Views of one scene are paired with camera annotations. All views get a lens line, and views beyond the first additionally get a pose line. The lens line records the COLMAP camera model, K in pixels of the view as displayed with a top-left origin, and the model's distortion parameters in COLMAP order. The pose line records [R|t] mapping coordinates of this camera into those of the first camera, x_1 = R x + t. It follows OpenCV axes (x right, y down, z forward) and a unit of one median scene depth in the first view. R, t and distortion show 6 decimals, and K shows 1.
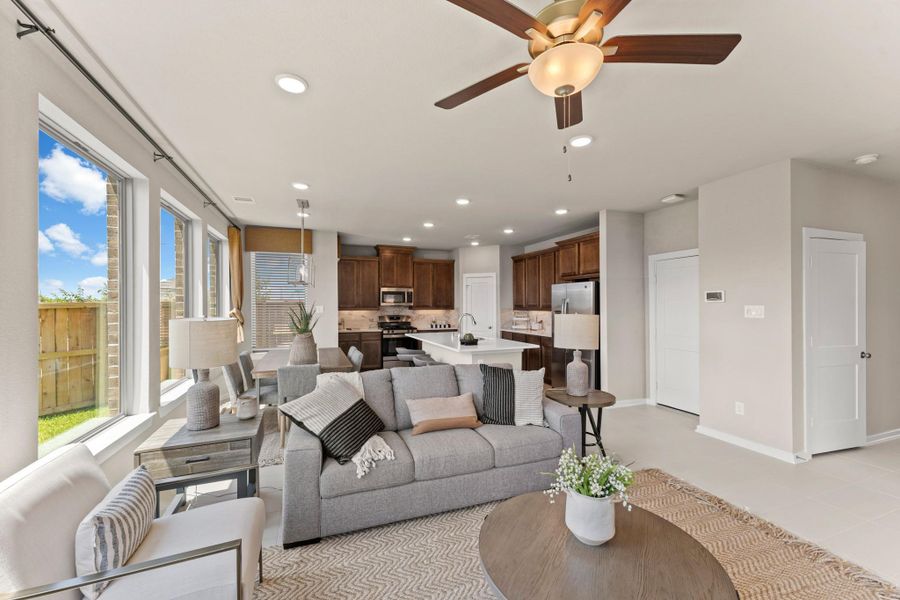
lens RADIAL K [[359.9, 0, 453.1], [0, 359.9, 300.8], [0, 0, 1]] dist [0.014223, 0.000332]
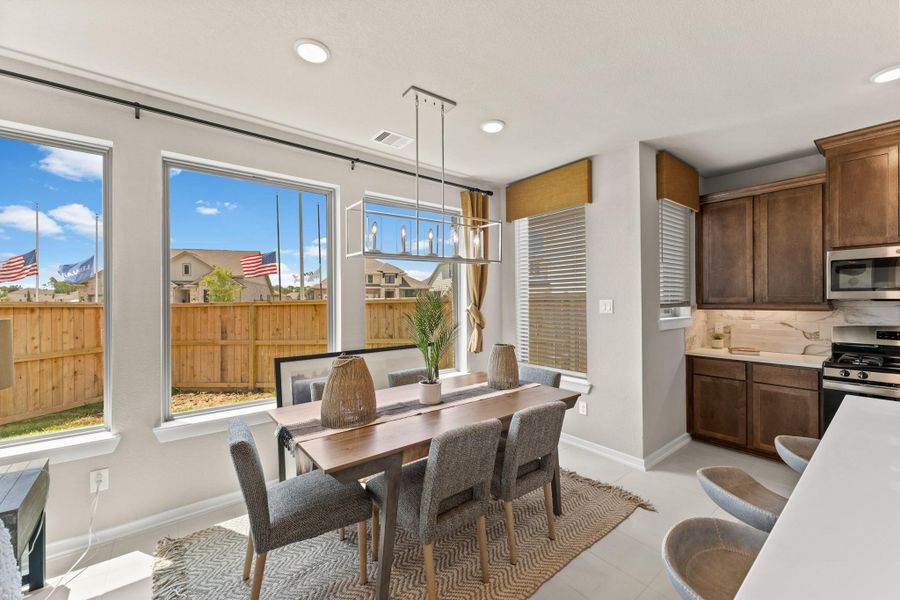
lens RADIAL K [[359.9, 0, 444.2], [0, 359.9, 293.1], [0, 0, 1]] dist [0.014223, 0.000332]
pose [[0.323952, -0.021854, -0.945821, 0.032817], [0.006204, 0.999761, -0.020975, 0.013282], [0.946053, 0.000927, 0.324010, 0.518343]]
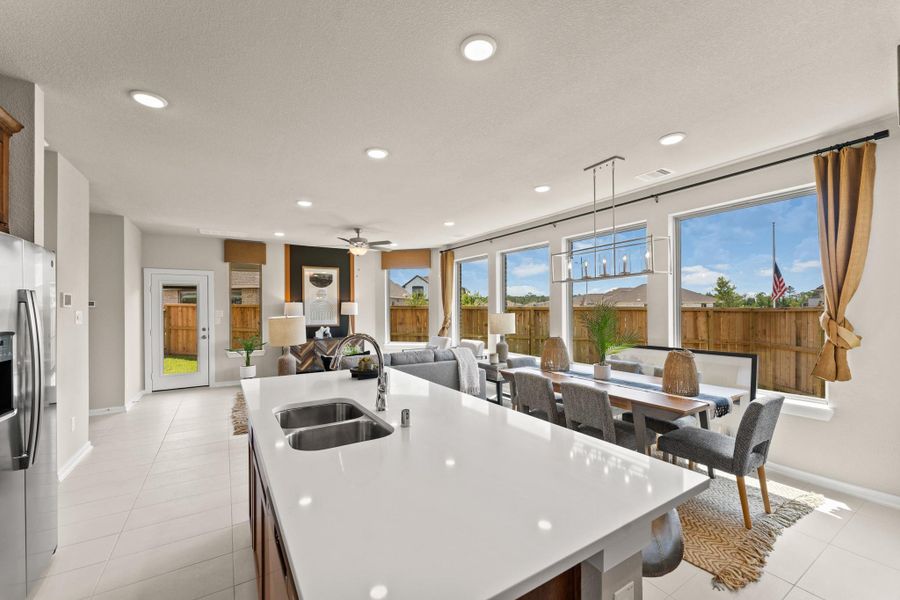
lens RADIAL K [[359.9, 0, 444.2], [0, 359.9, 307.3], [0, 0, 1]] dist [0.014223, 0.000332]
pose [[-0.974378, 0.002801, -0.224901, 0.030298], [0.004475, 0.999966, -0.006931, 0.016129], [0.224874, -0.007760, -0.974357, 0.963625]]
